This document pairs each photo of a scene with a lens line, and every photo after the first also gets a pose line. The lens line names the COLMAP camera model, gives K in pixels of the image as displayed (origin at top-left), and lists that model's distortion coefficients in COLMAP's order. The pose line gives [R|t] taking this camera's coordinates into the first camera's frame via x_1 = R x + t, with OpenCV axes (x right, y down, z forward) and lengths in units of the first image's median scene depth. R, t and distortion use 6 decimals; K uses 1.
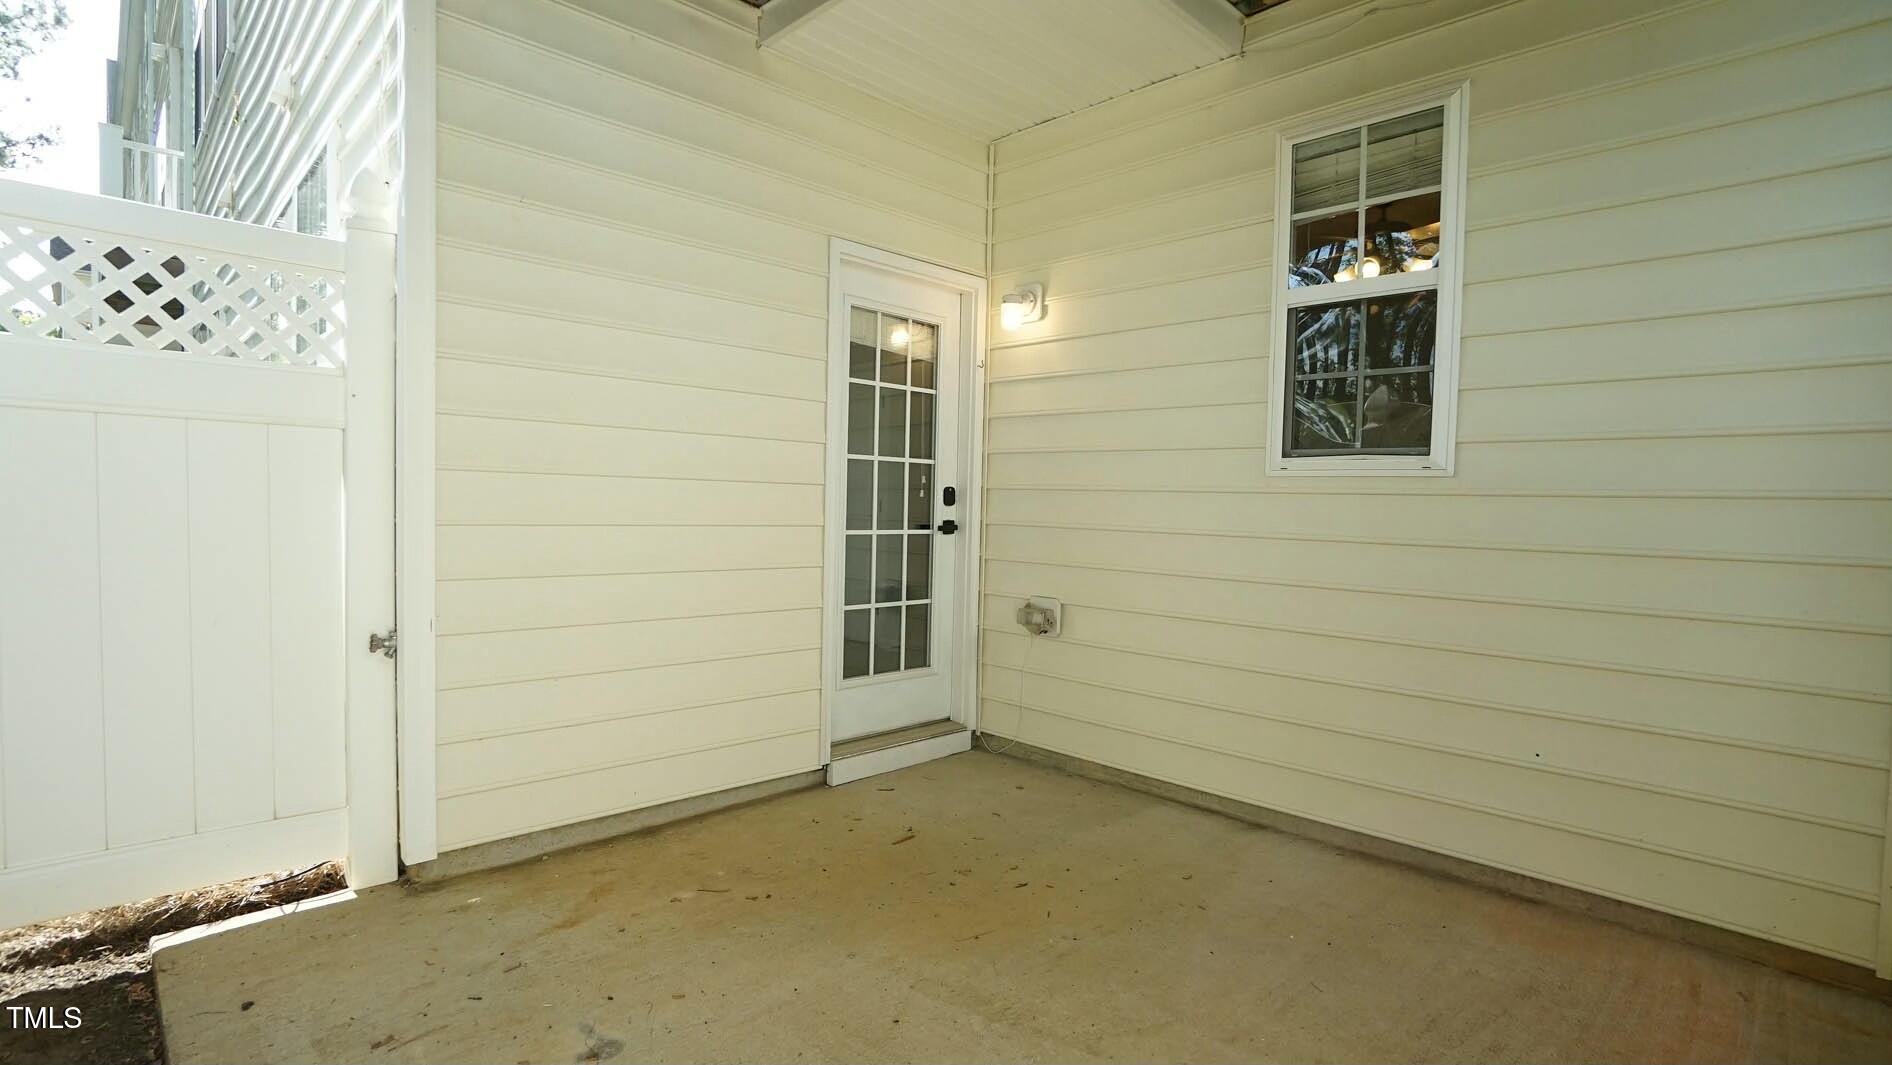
lens RADIAL K [[884.1, 0, 925.6], [0, 884.1, 541.9], [0, 0, 1]] dist [-0.021518, 0.012943]
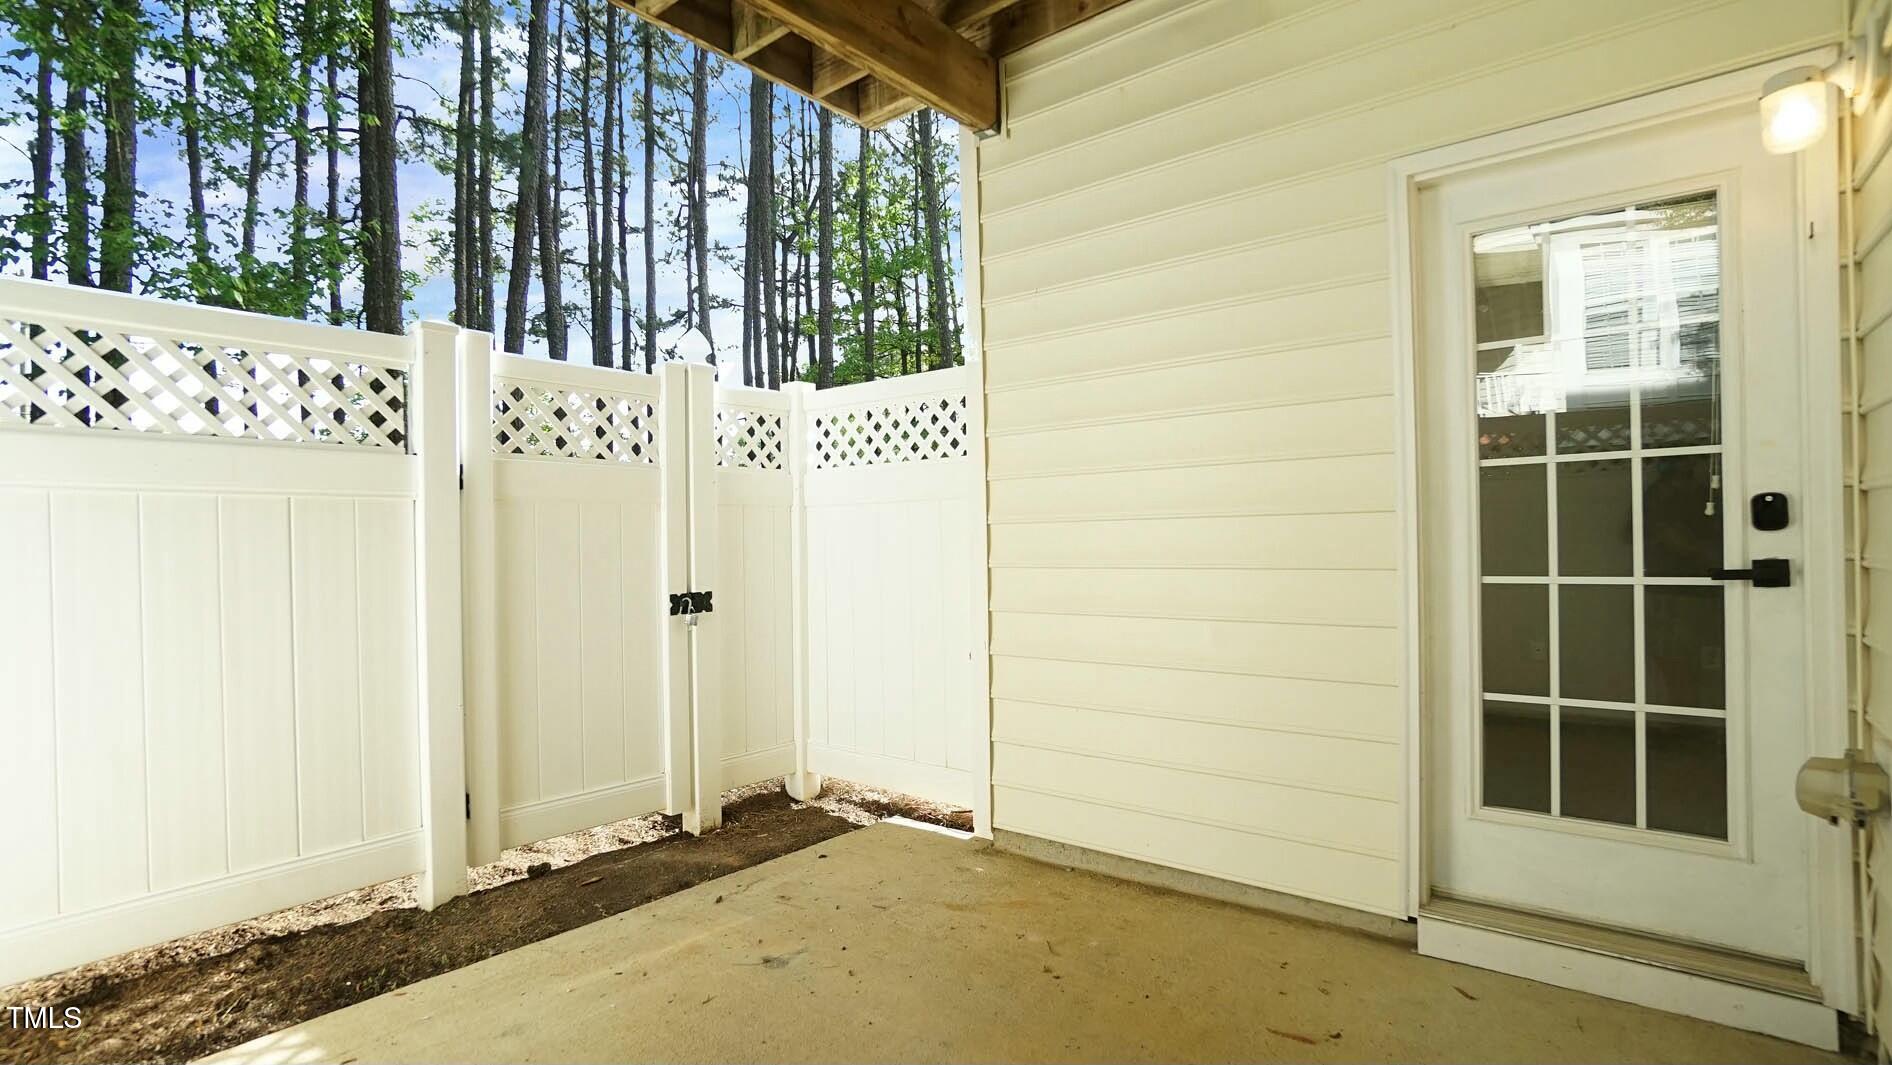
lens RADIAL K [[884.1, 0, 925.6], [0, 884.1, 541.9], [0, 0, 1]] dist [-0.021518, 0.012943]
pose [[0.144848, -0.027802, -0.989063, 0.567825], [-0.019287, 0.999336, -0.030915, -0.012091], [0.989266, 0.023554, 0.144216, 0.576519]]
